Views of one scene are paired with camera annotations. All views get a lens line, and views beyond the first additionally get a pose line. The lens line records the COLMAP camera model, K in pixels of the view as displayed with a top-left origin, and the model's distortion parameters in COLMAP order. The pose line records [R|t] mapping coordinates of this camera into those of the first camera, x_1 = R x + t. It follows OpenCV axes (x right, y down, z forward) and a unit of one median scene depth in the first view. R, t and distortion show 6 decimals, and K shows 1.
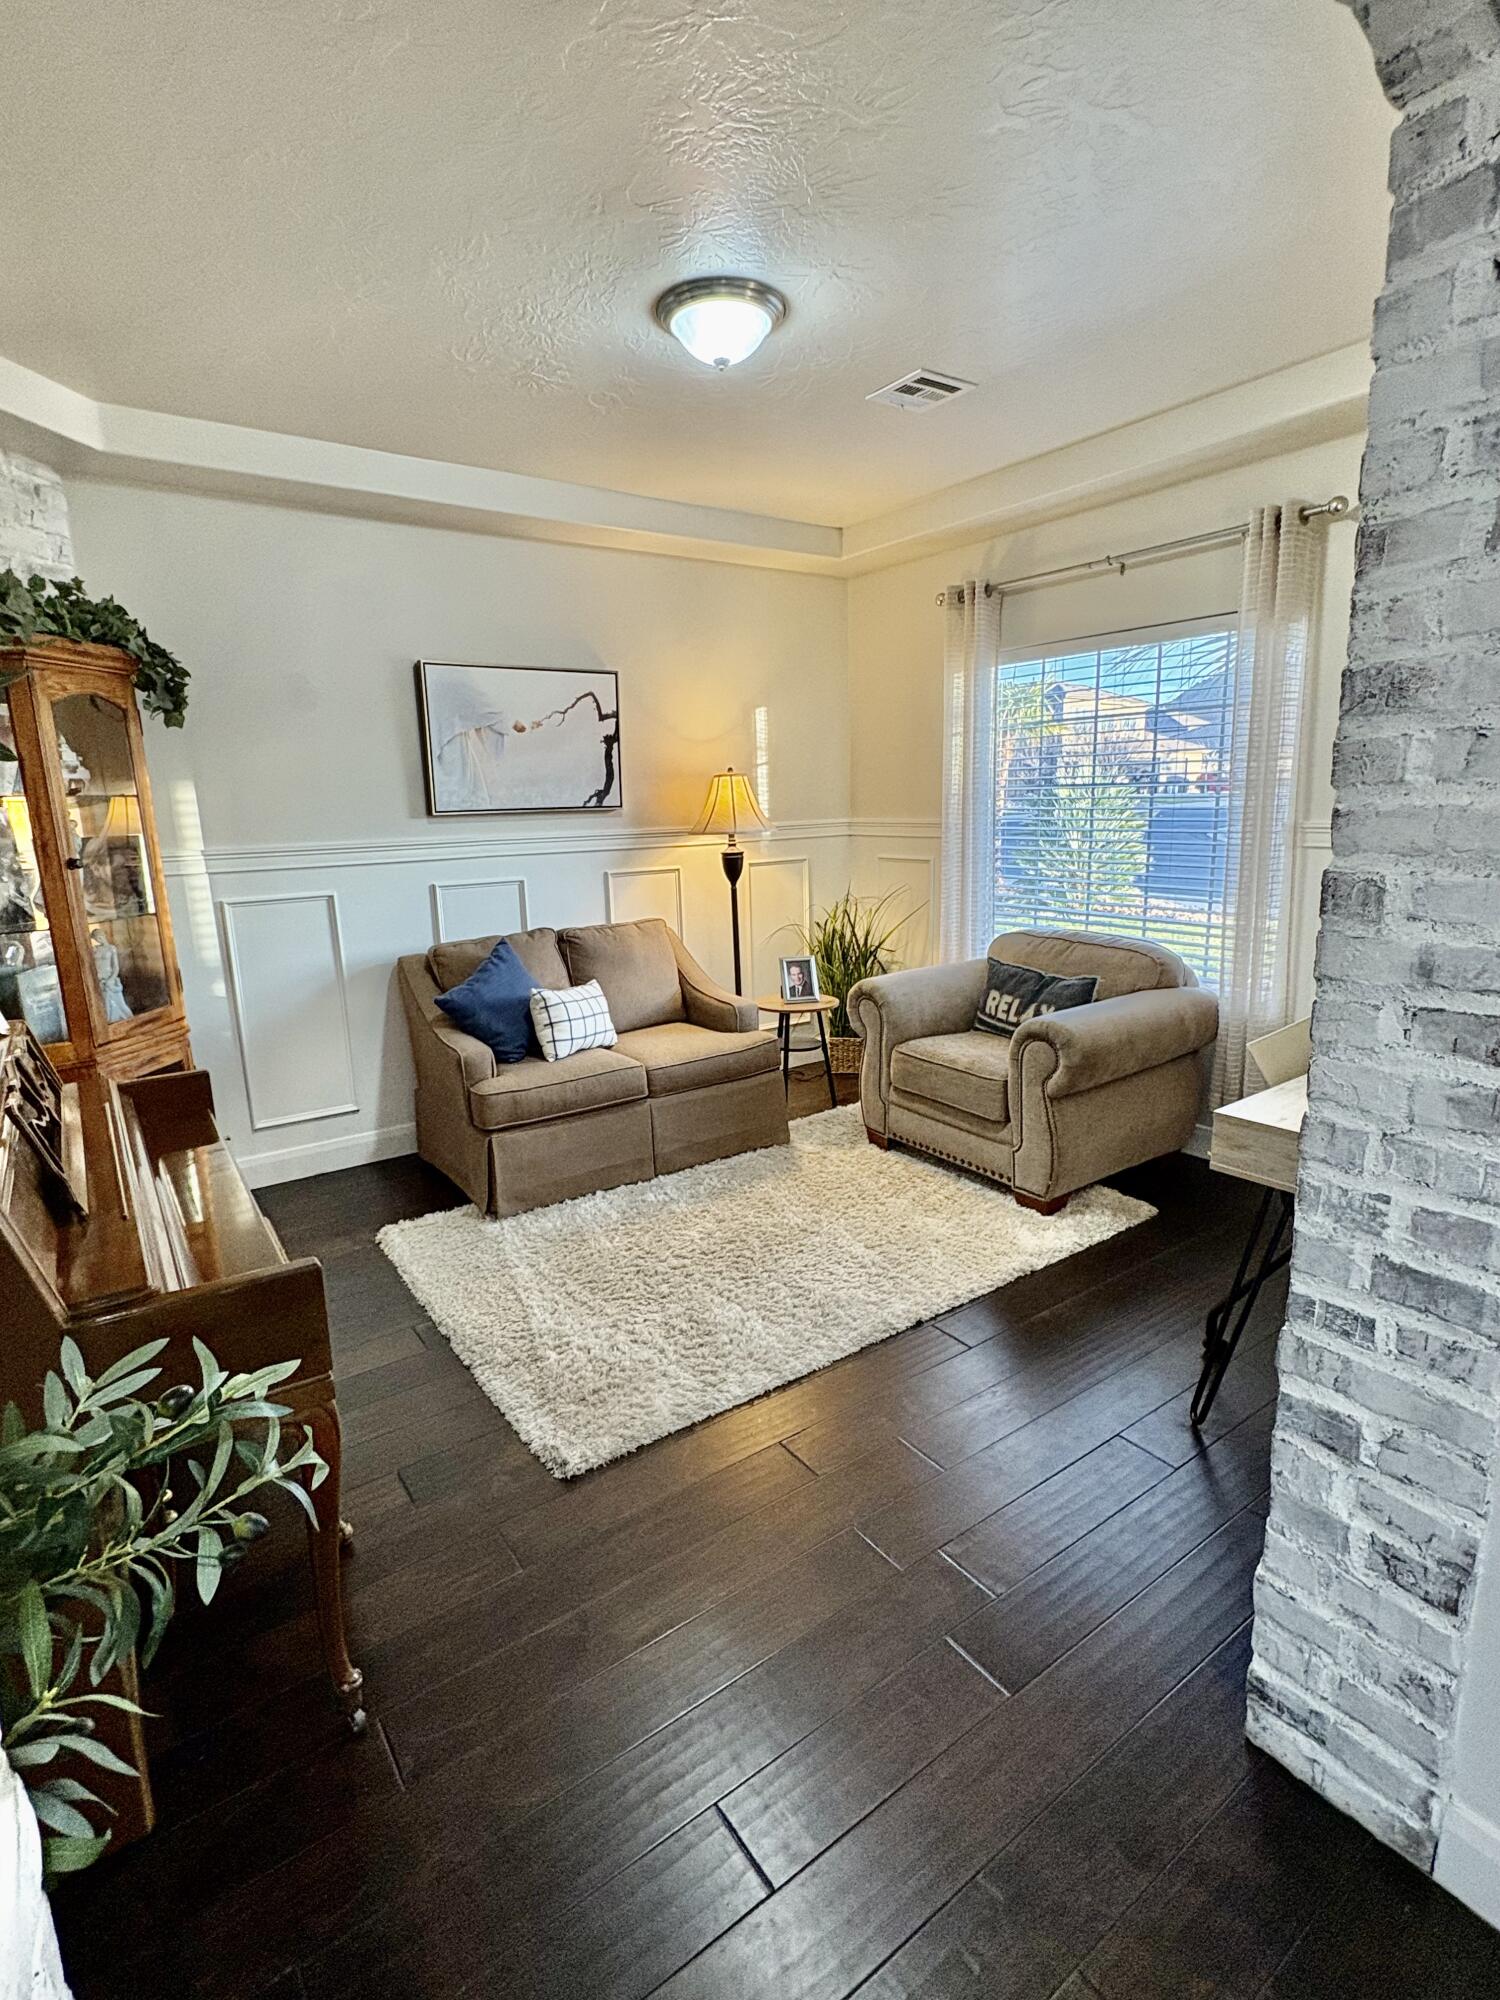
lens RADIAL K [[977.4, 0, 756.8], [0, 977.4, 990.6], [0, 0, 1]] dist [0.002330, 0.000589]
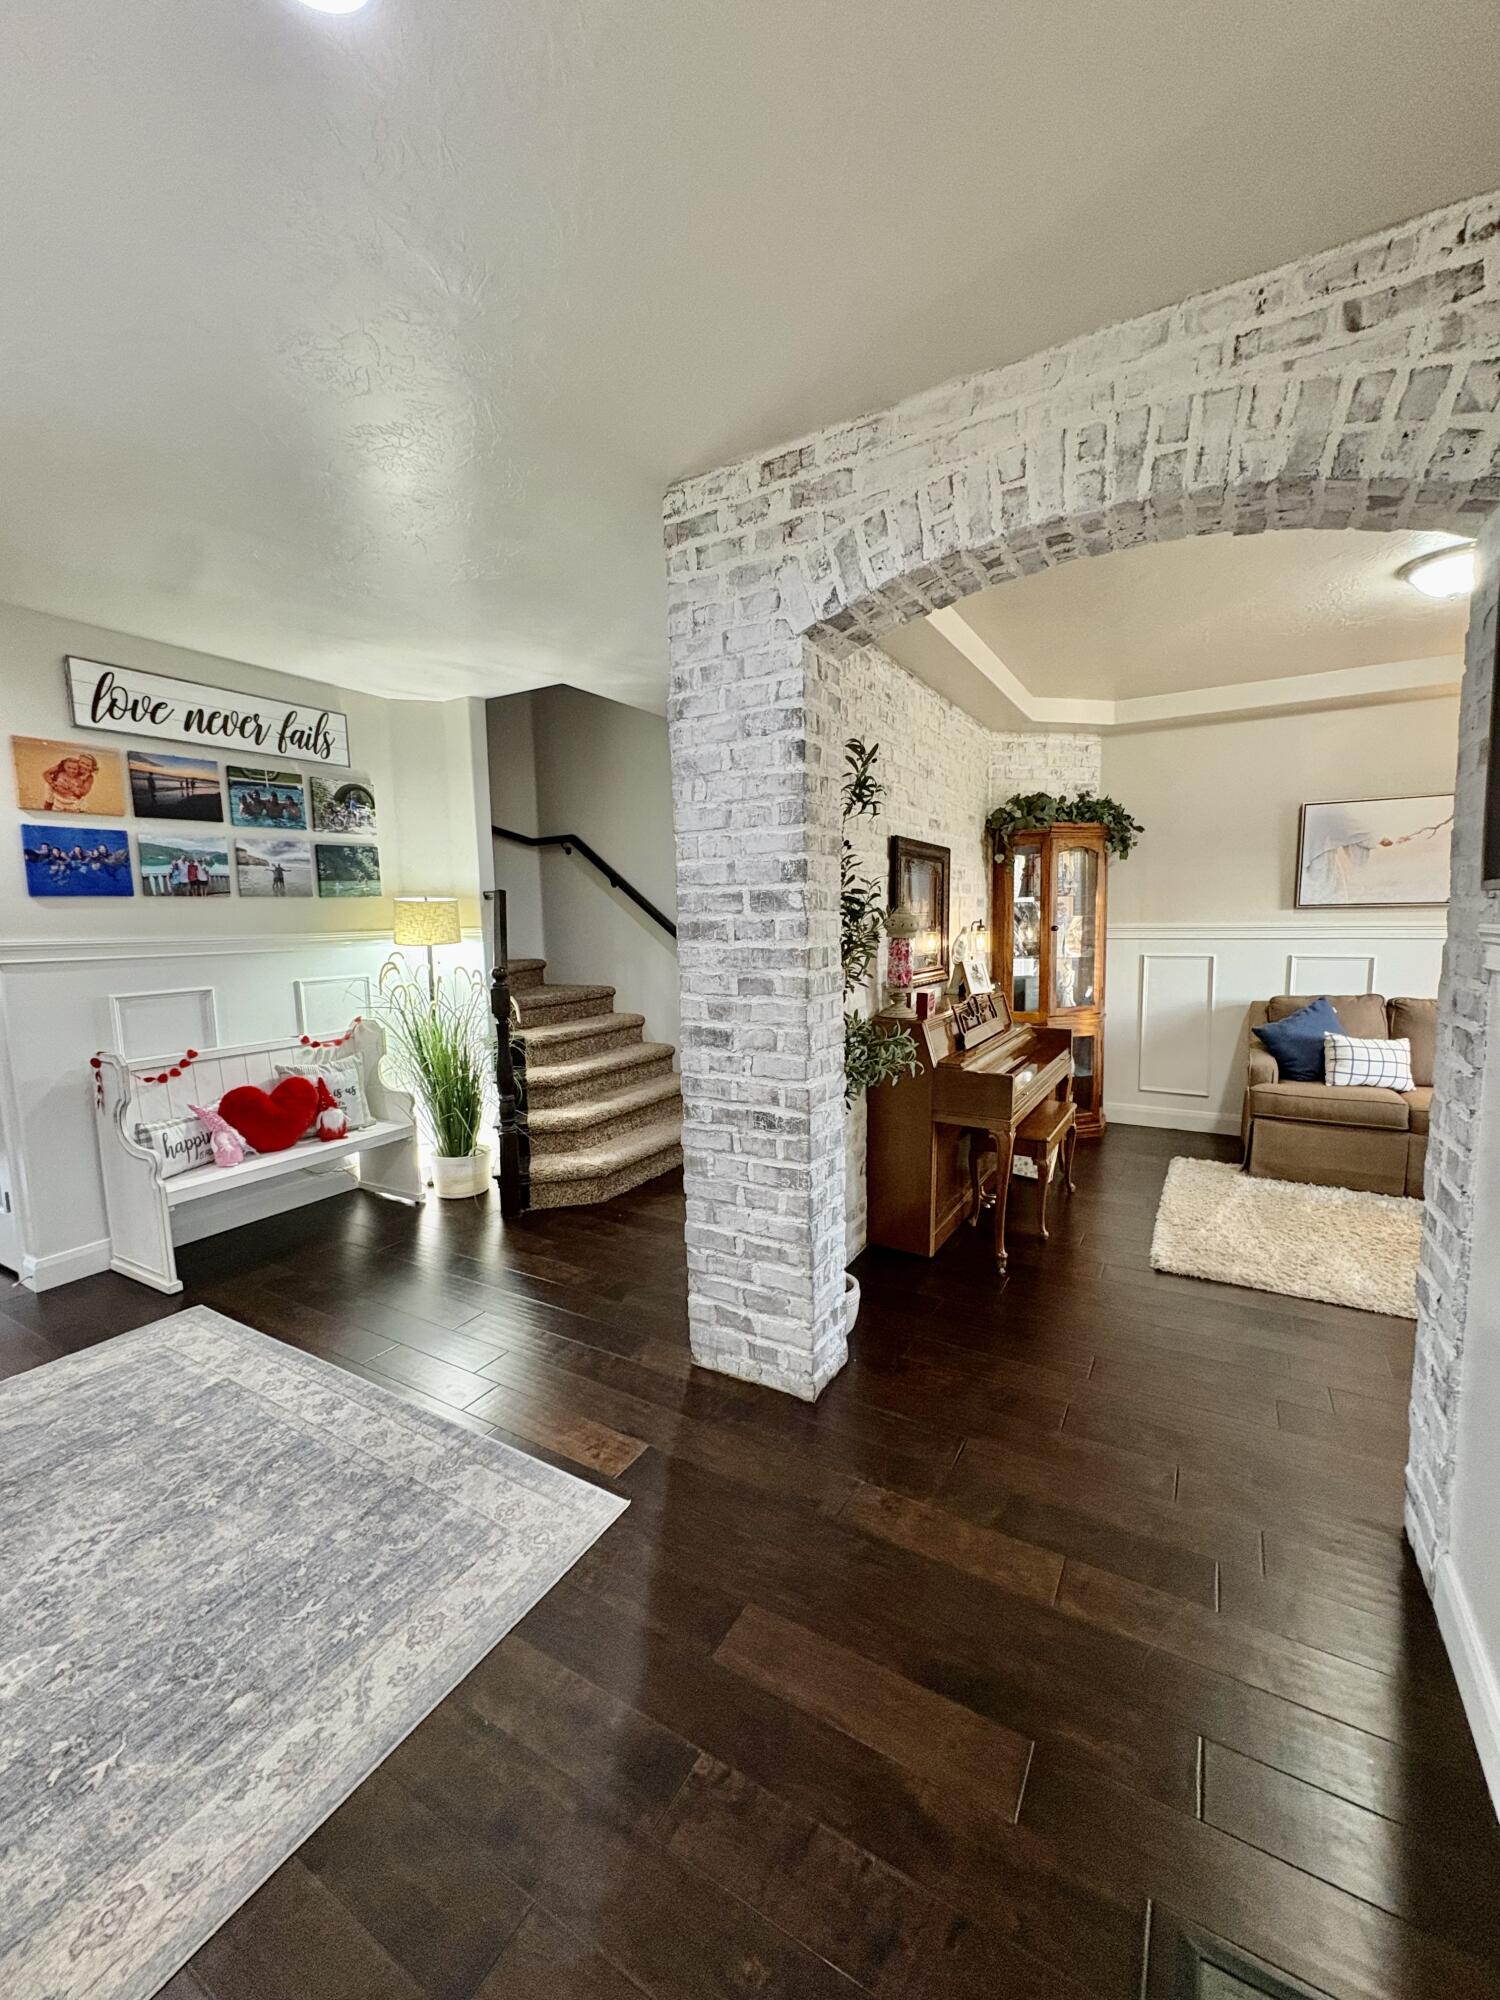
lens RADIAL K [[804.5, 0, 706.4], [0, 804.5, 1002.8], [0, 0, 1]] dist [0.000165, 0.000298]
pose [[0.358580, 0.118363, -0.925965, 0.523442], [-0.177635, 0.982456, 0.056795, 0.050458], [0.916442, 0.144118, 0.373315, -0.244494]]
